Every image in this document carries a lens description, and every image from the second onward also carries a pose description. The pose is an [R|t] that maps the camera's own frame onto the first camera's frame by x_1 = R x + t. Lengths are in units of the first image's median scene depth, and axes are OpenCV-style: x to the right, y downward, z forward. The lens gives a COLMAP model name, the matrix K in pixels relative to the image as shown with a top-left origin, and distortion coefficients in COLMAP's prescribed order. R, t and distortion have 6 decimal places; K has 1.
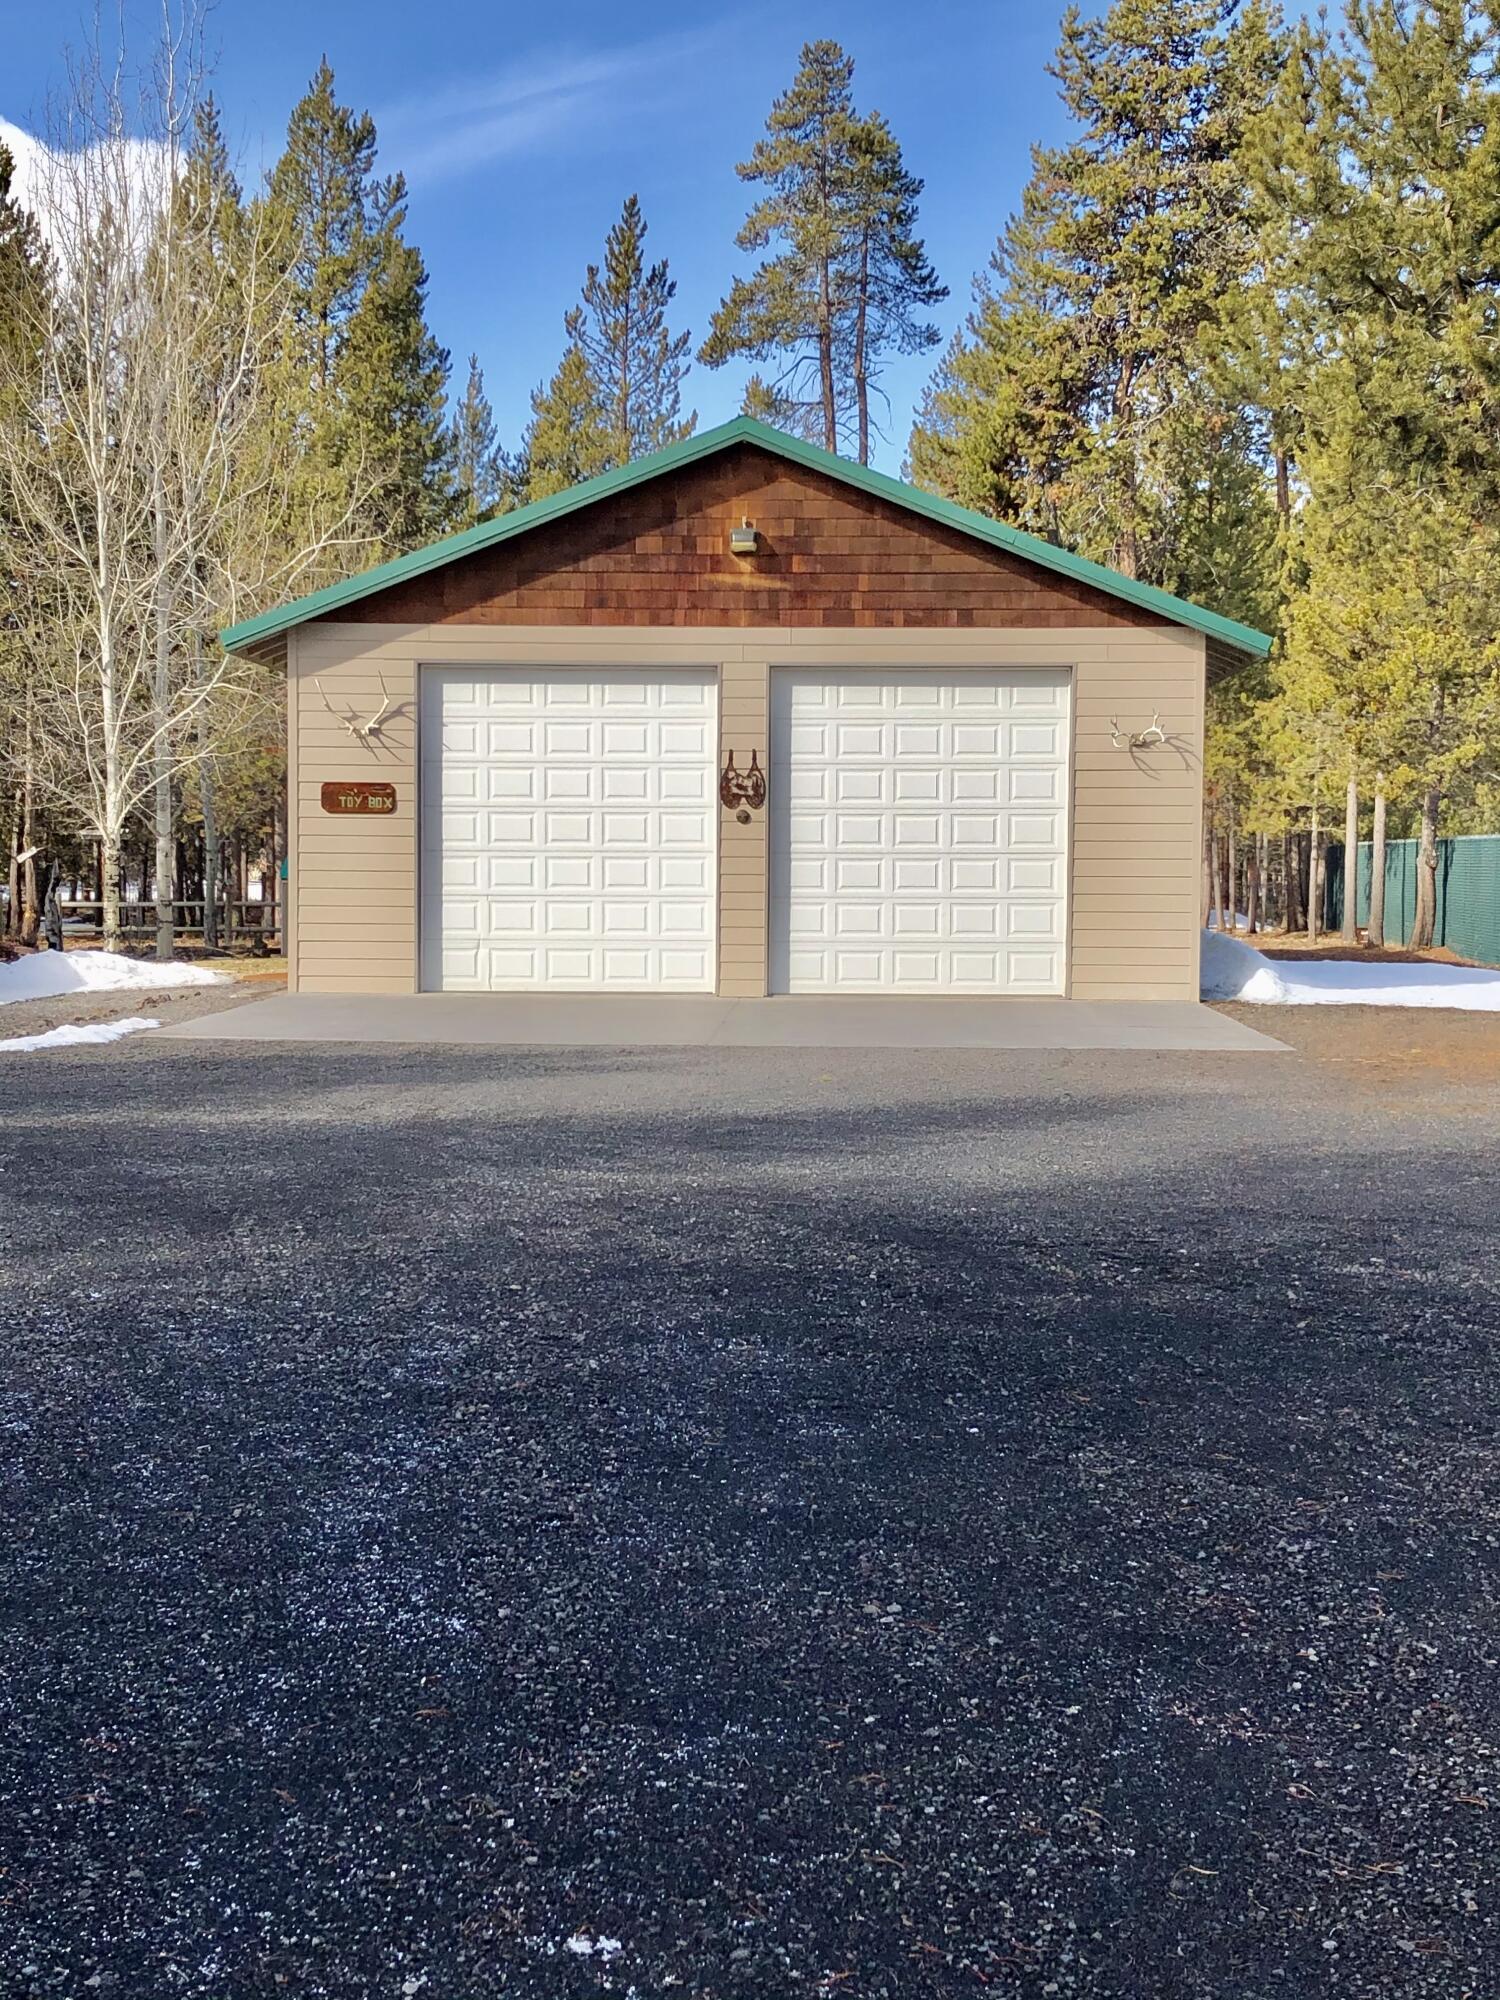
lens RADIAL K [[2633.8, 0, 750.0], [0, 2633.8, 1000.0], [0, 0, 1]] dist [0.242612, -0.015063]
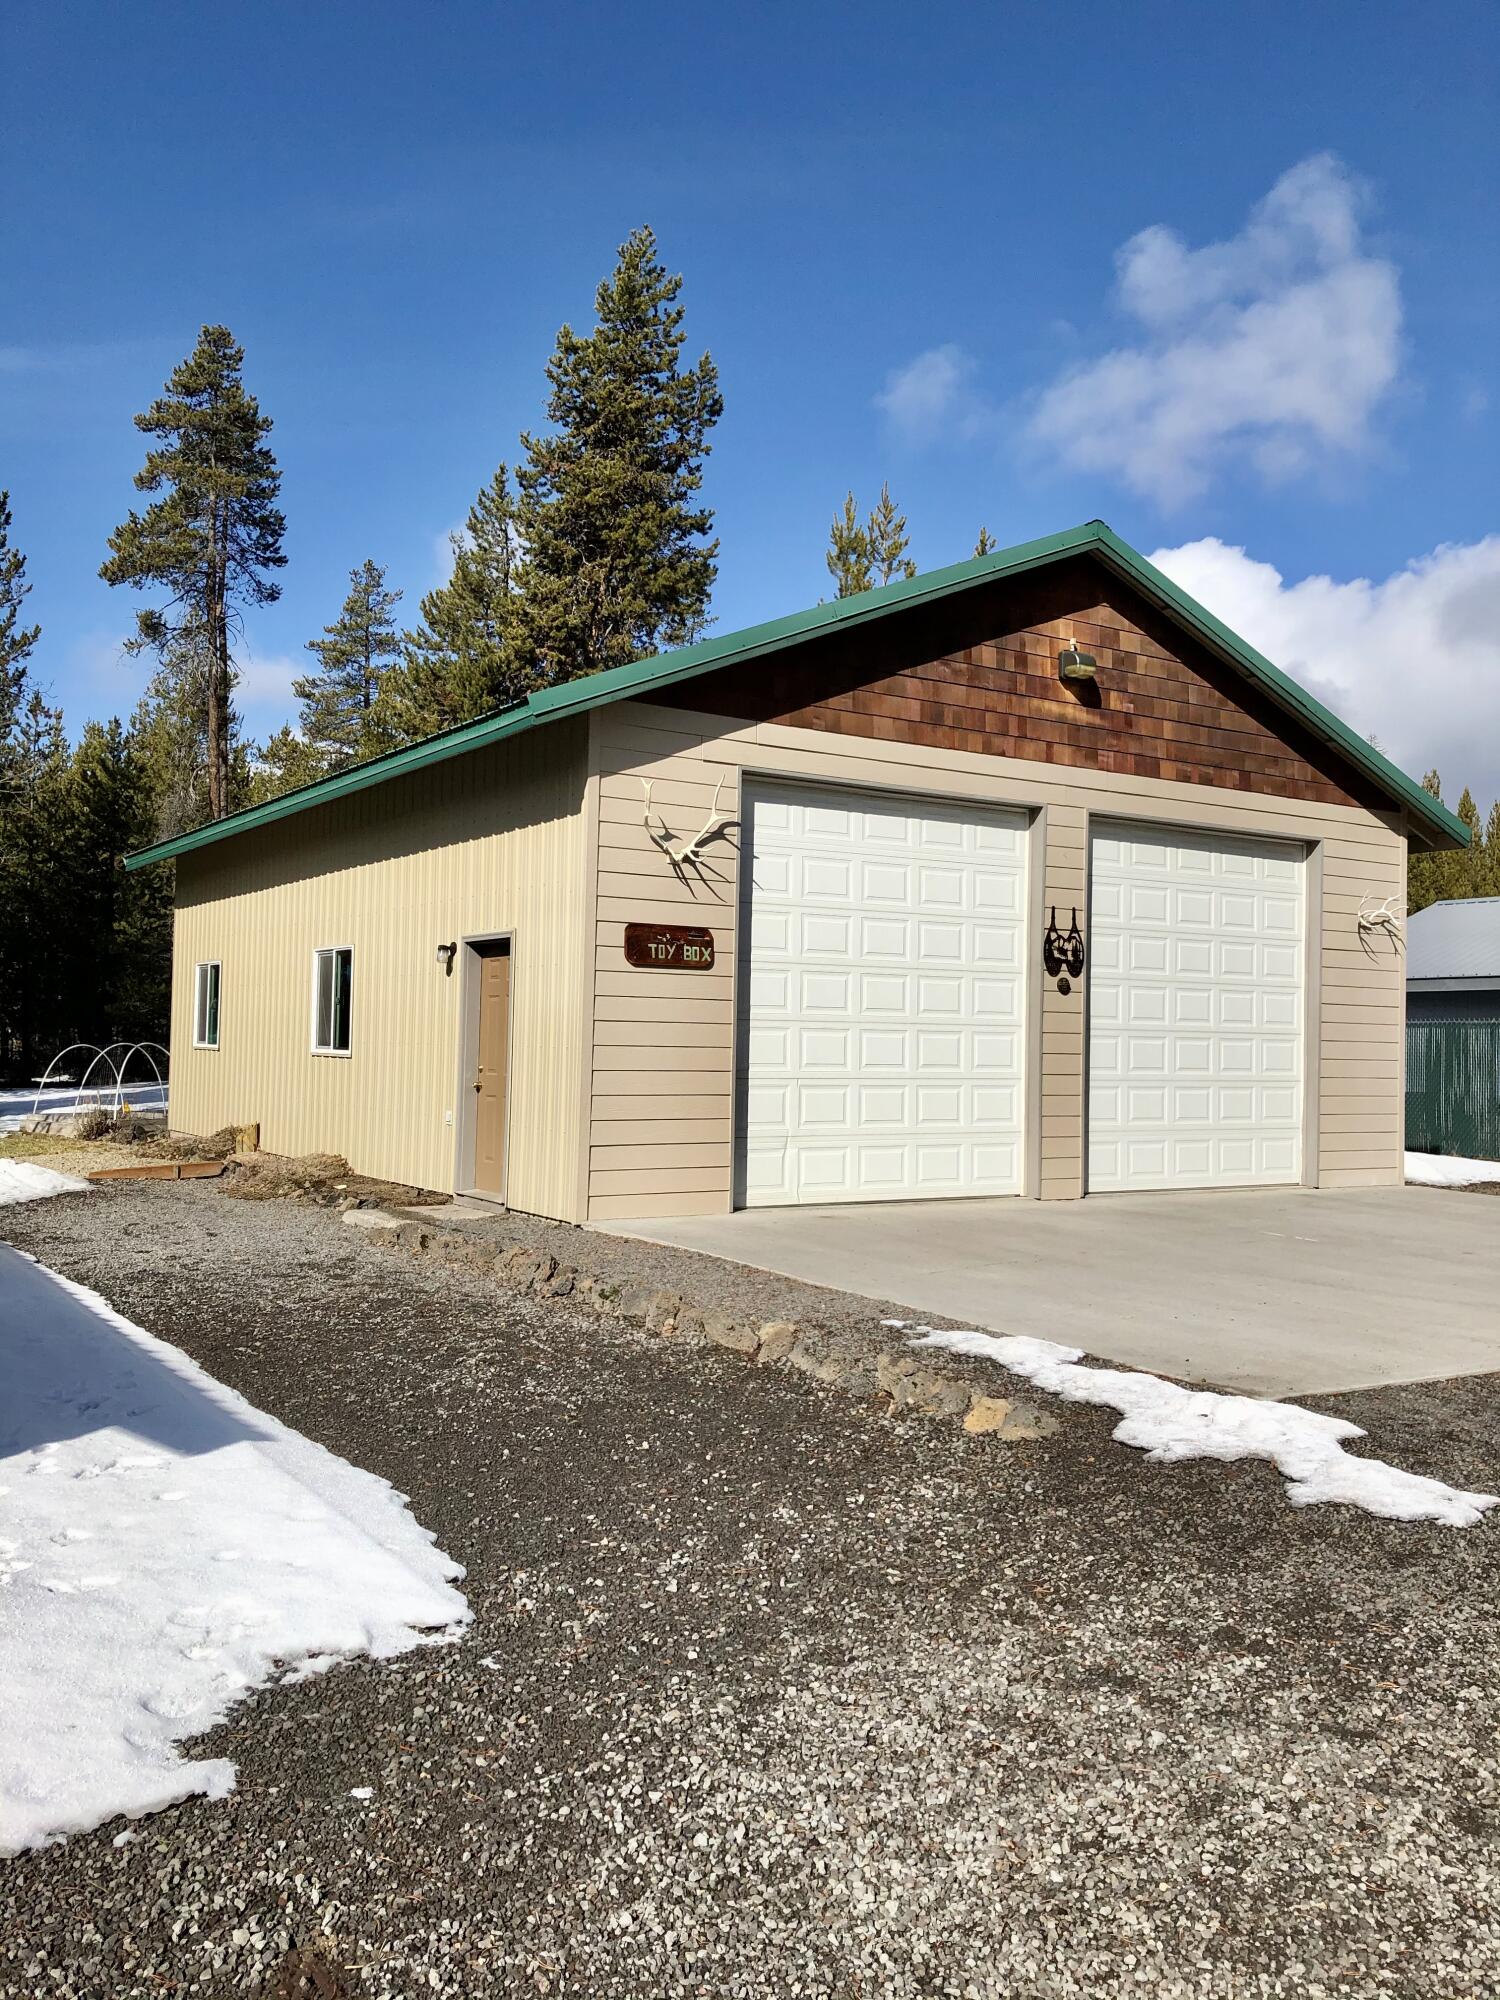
lens RADIAL K [[1706.3, 0, 750.0], [0, 1706.3, 1000.0], [0, 0, 1]] dist [0.014398, 0.005657]
pose [[0.829291, 0.023796, 0.558310, -0.390859], [0.018056, 0.997430, -0.069332, -0.028815], [-0.558525, 0.067577, 0.826731, 0.603028]]
